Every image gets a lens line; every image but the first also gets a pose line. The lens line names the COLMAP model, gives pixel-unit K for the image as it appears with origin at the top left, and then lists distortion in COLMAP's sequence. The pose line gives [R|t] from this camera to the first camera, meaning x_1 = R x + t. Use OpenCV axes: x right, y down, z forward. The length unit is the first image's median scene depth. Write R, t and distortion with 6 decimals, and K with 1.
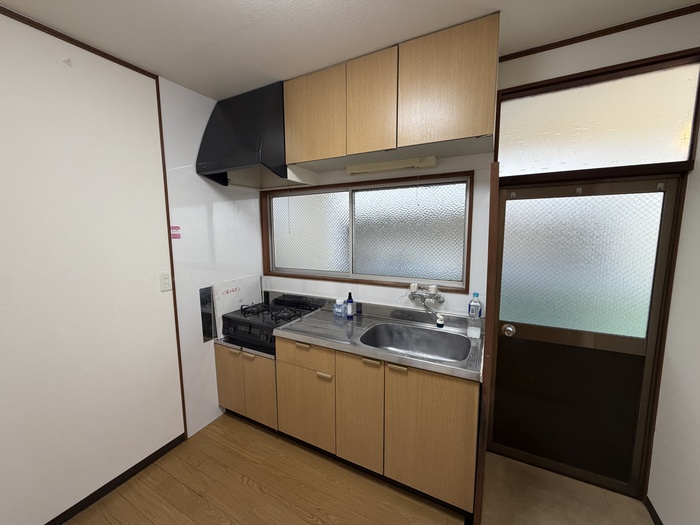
lens RADIAL K [[277.3, 0, 346.7], [0, 277.3, 262.5], [0, 0, 1]] dist [0.001471, -0.000545]
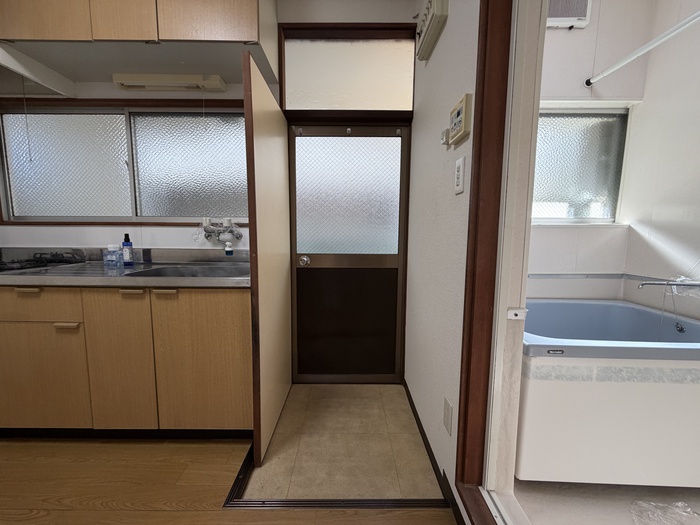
lens RADIAL K [[277.3, 0, 346.1], [0, 277.3, 262.7], [0, 0, 1]] dist [0.001471, -0.000545]
pose [[0.884822, -0.035392, 0.464584, 0.222971], [0.042330, 0.999094, -0.004508, 0.250023], [-0.464003, 0.023655, 0.885518, -0.012405]]
